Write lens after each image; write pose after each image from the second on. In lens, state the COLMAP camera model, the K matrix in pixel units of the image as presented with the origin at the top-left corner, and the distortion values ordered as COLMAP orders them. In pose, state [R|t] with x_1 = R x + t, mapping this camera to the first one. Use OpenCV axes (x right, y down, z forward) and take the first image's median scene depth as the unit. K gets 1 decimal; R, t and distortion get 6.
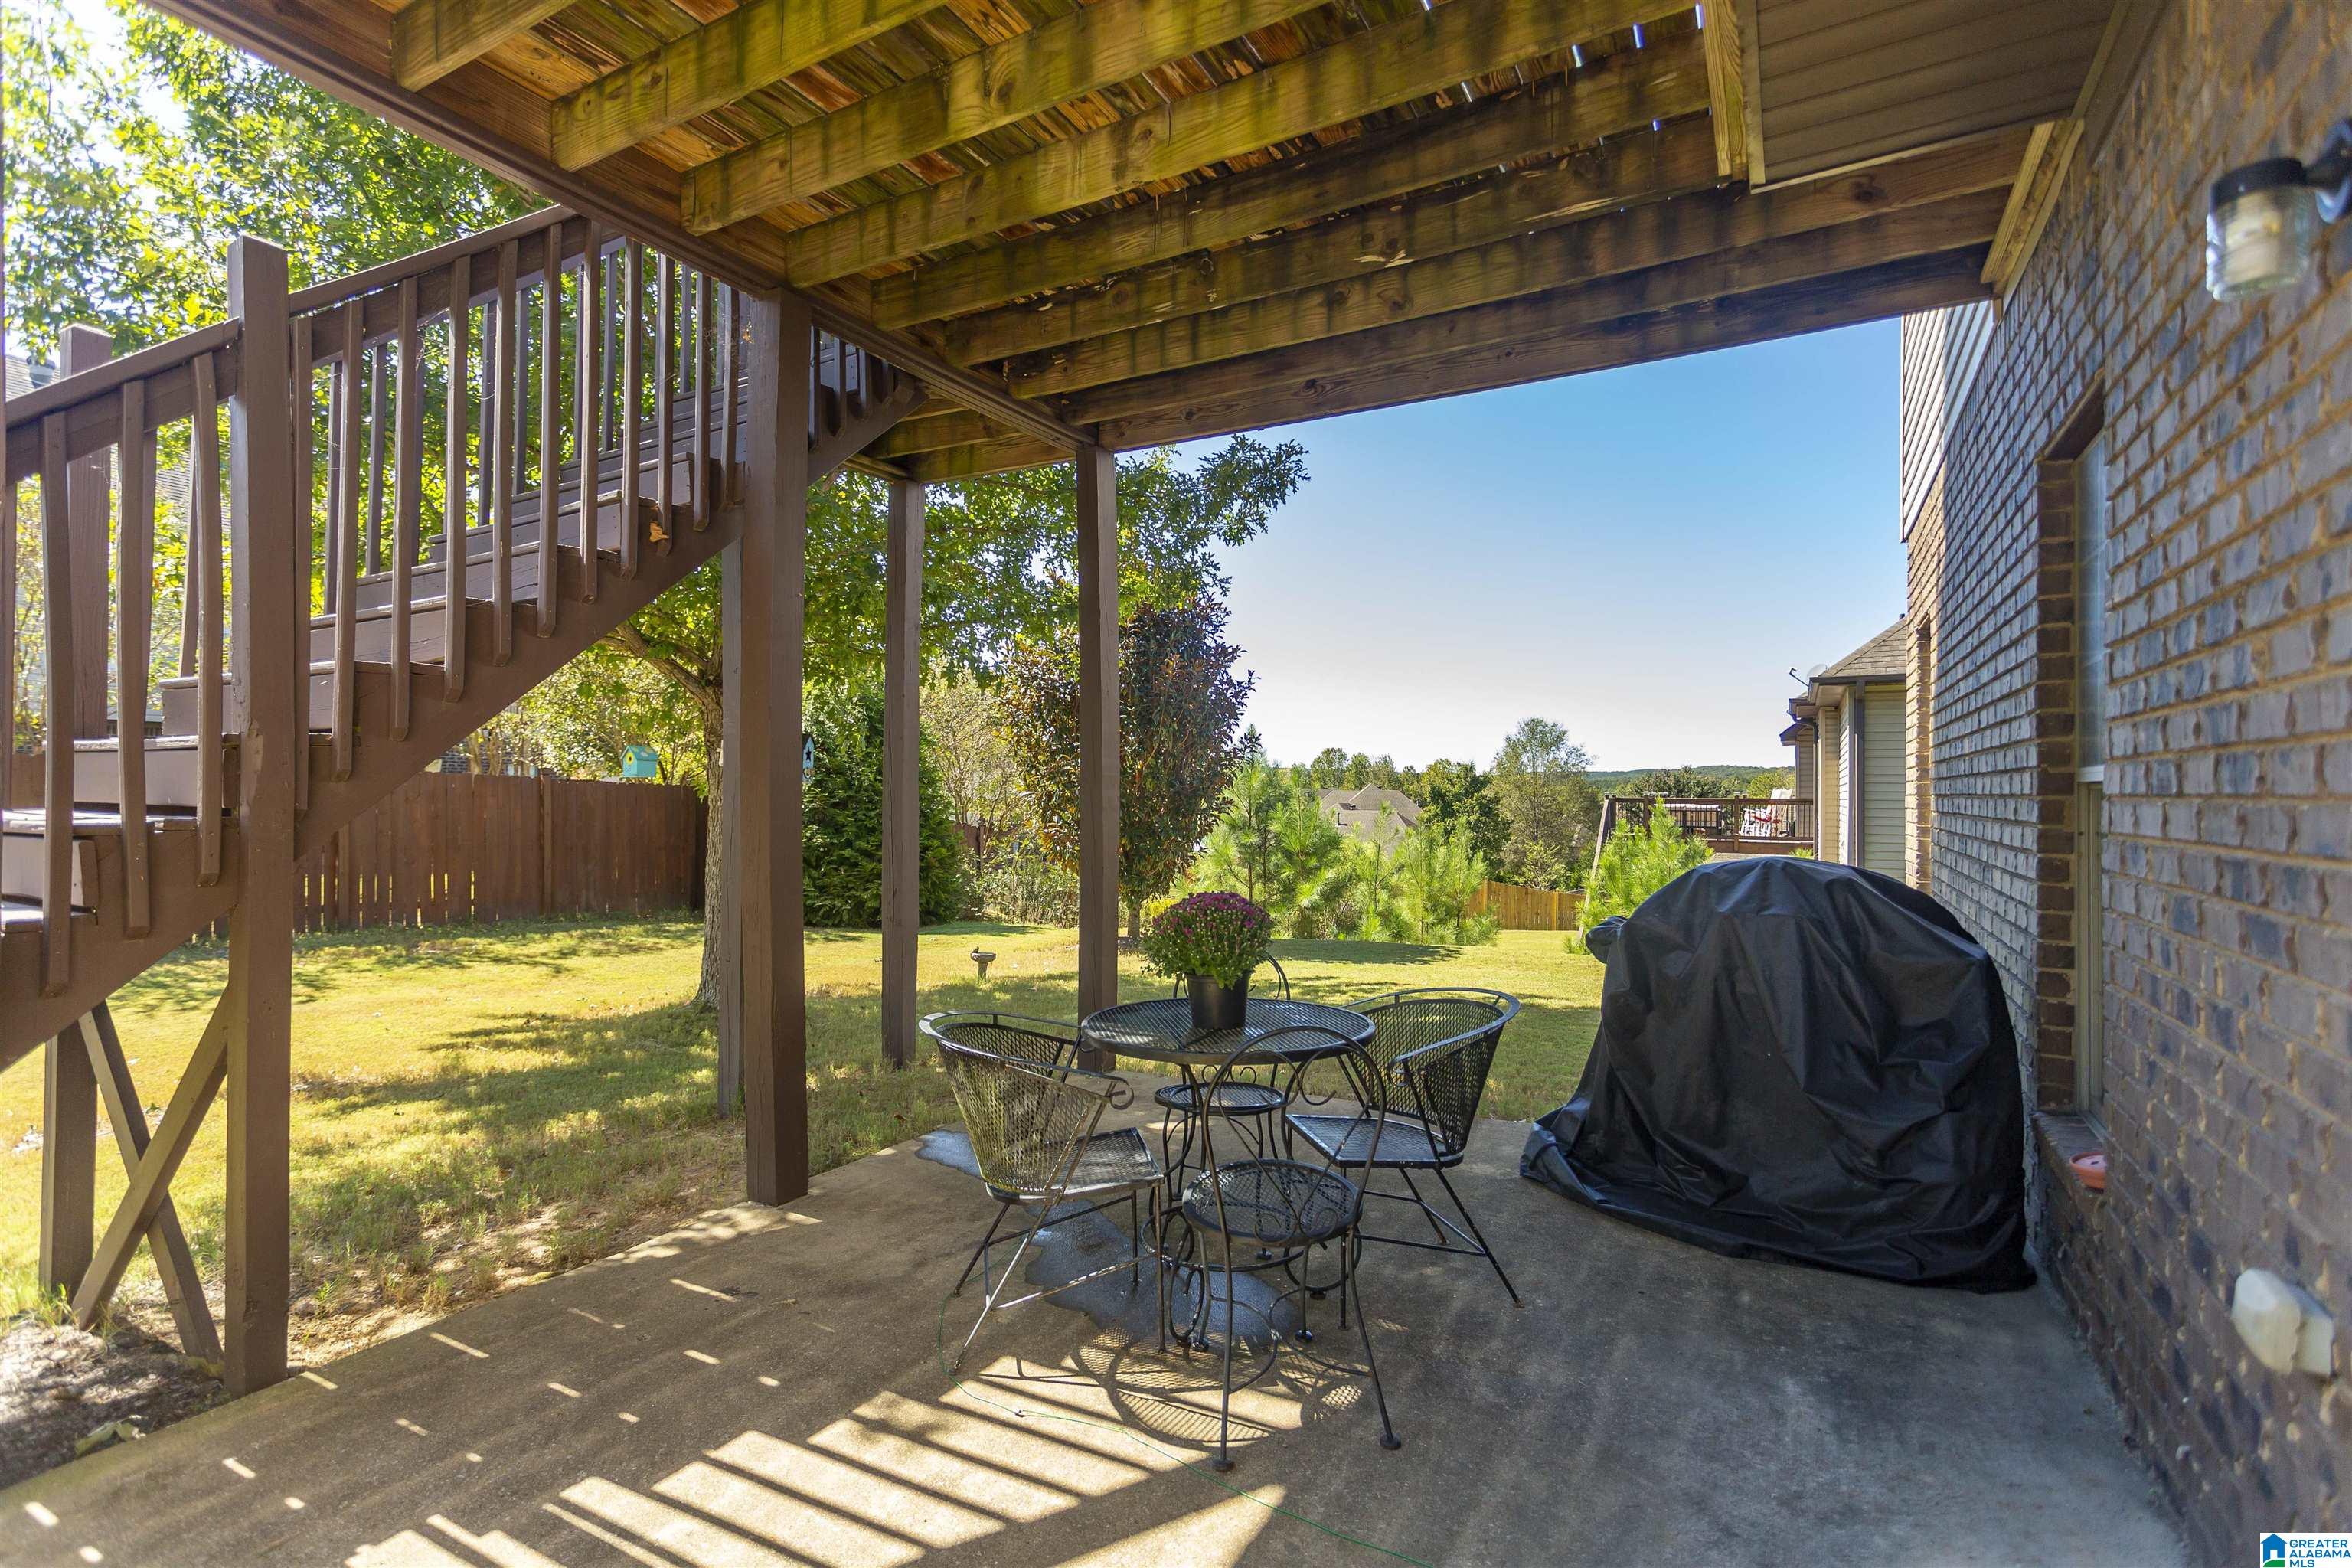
lens RADIAL K [[1104.1, 0, 1158.0], [0, 1104.1, 793.8], [0, 0, 1]] dist [0.004678, 0.000991]
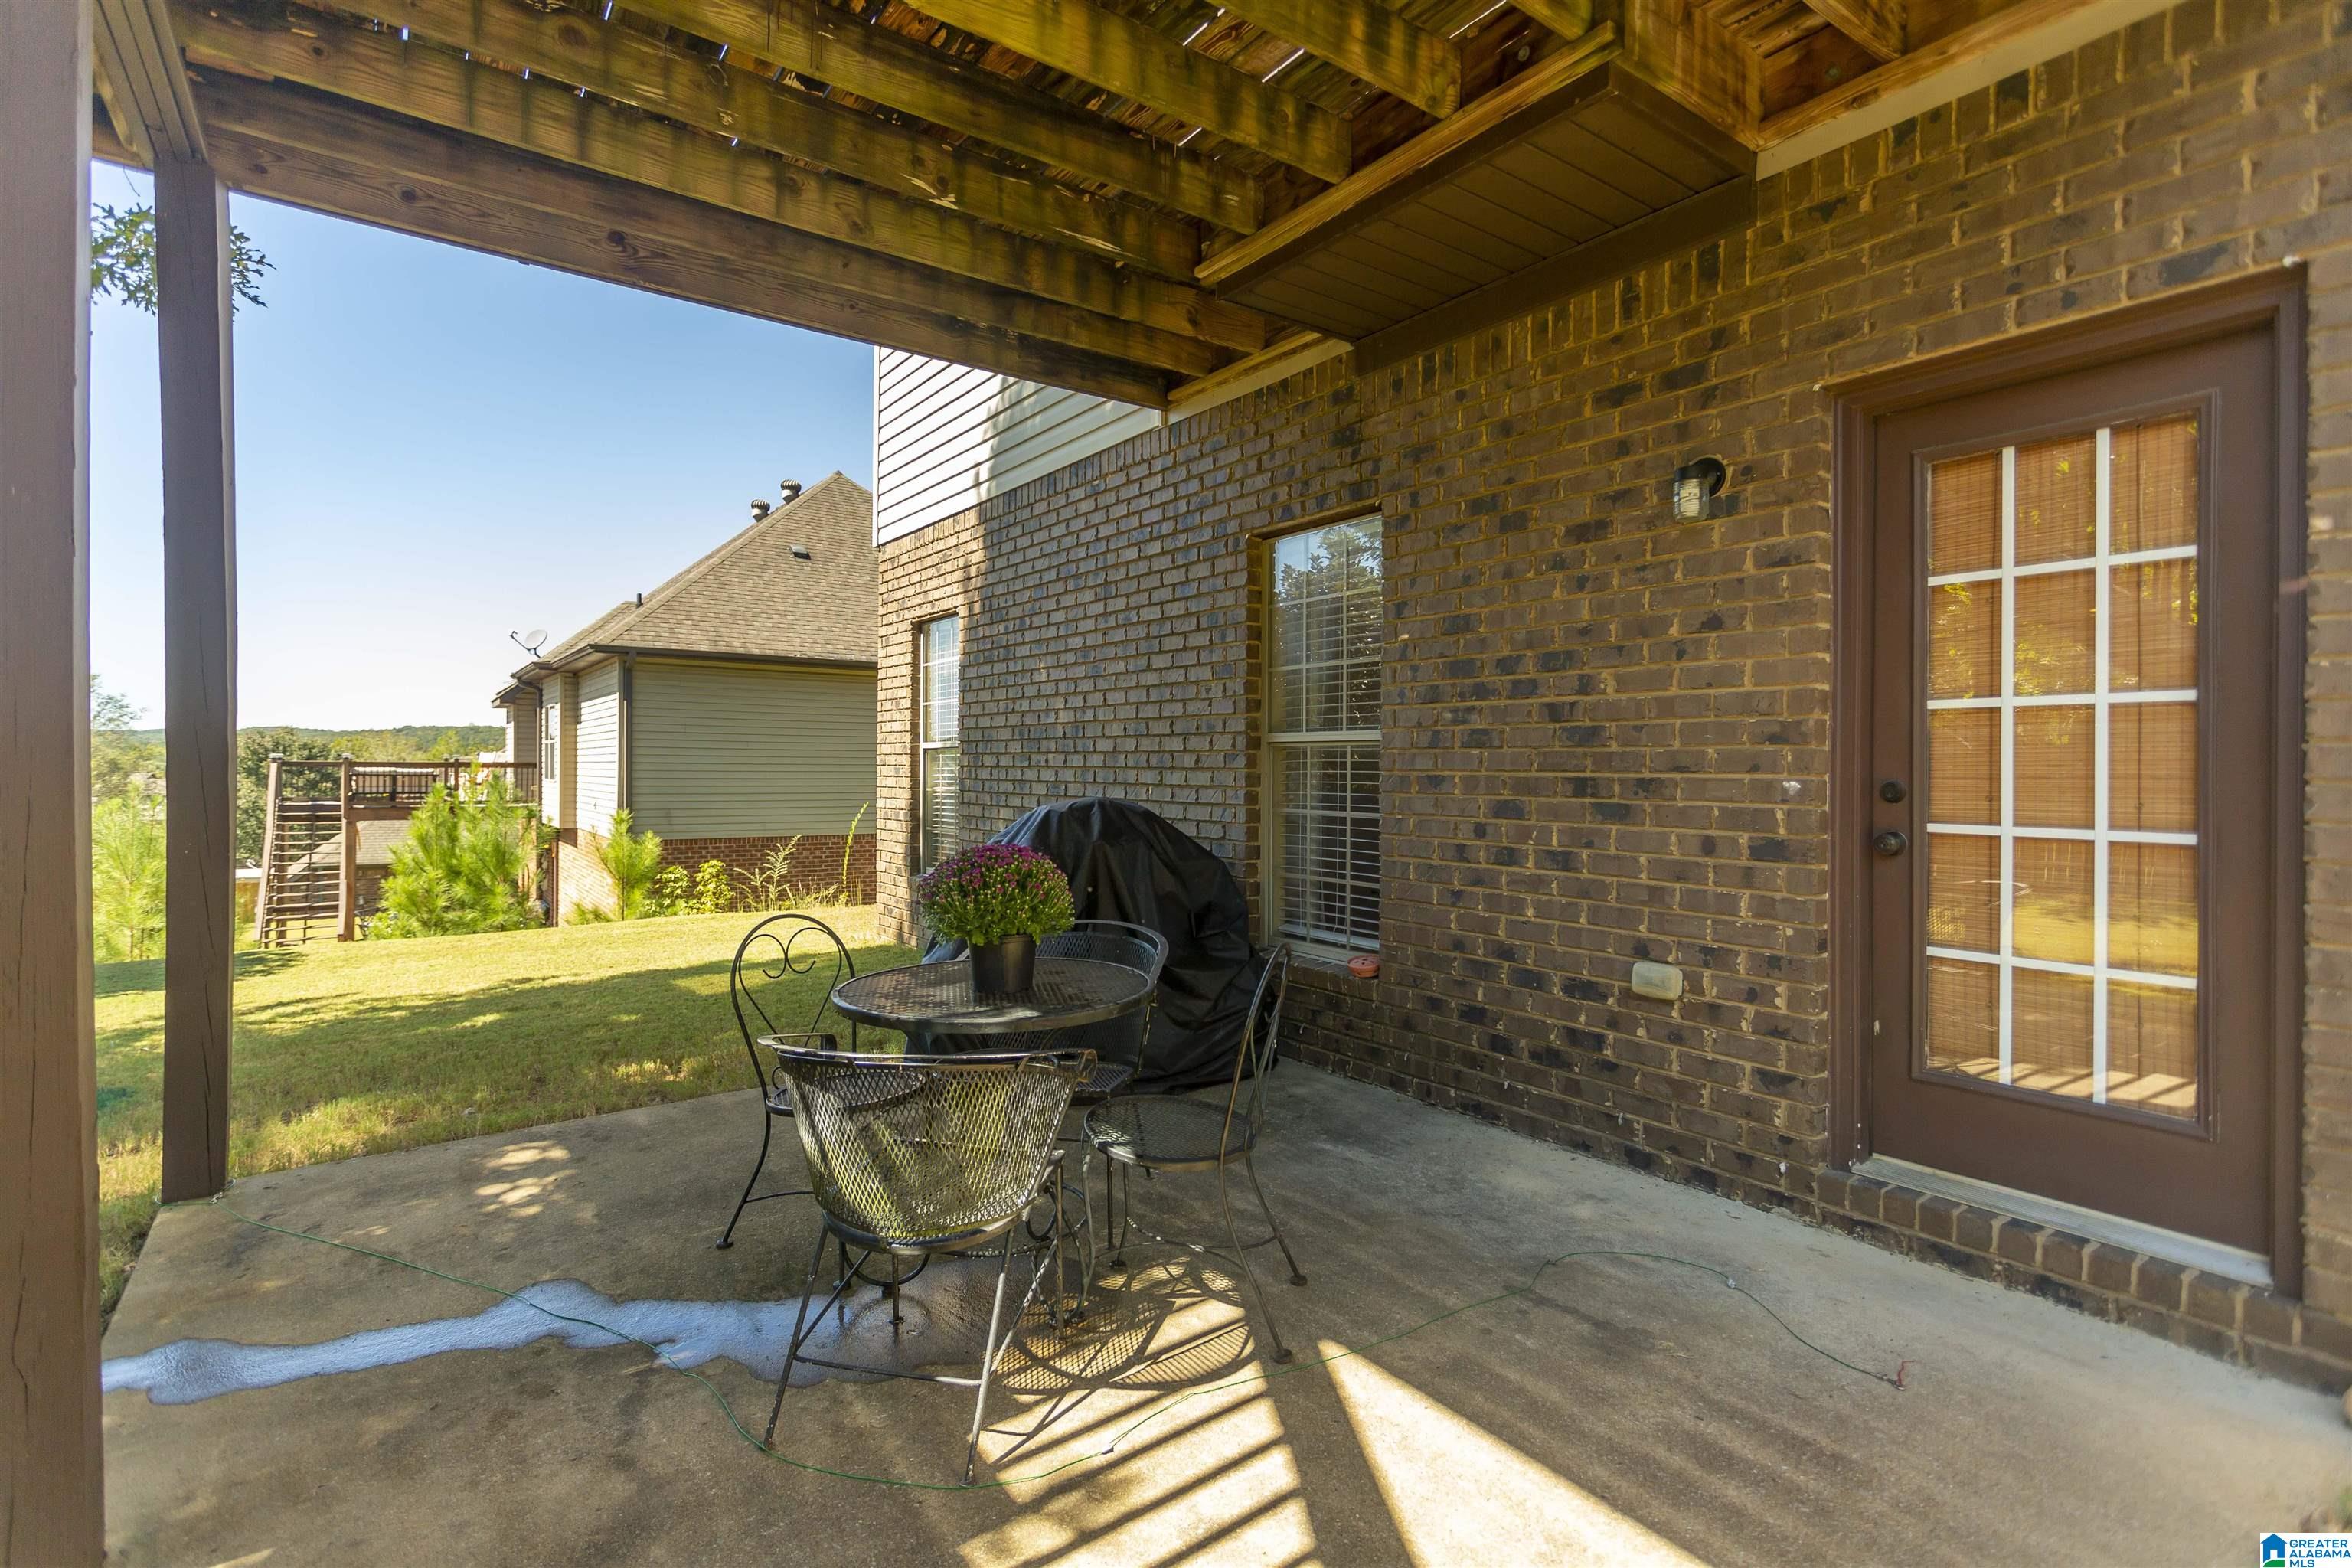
lens RADIAL K [[1104.1, 0, 1162.2], [0, 1104.1, 771.6], [0, 0, 1]] dist [0.004678, 0.000991]
pose [[0.421030, -0.005625, 0.907029, -0.822540], [-0.004259, 0.999957, 0.008178, 0.023475], [-0.907037, -0.007306, 0.420988, 0.558303]]
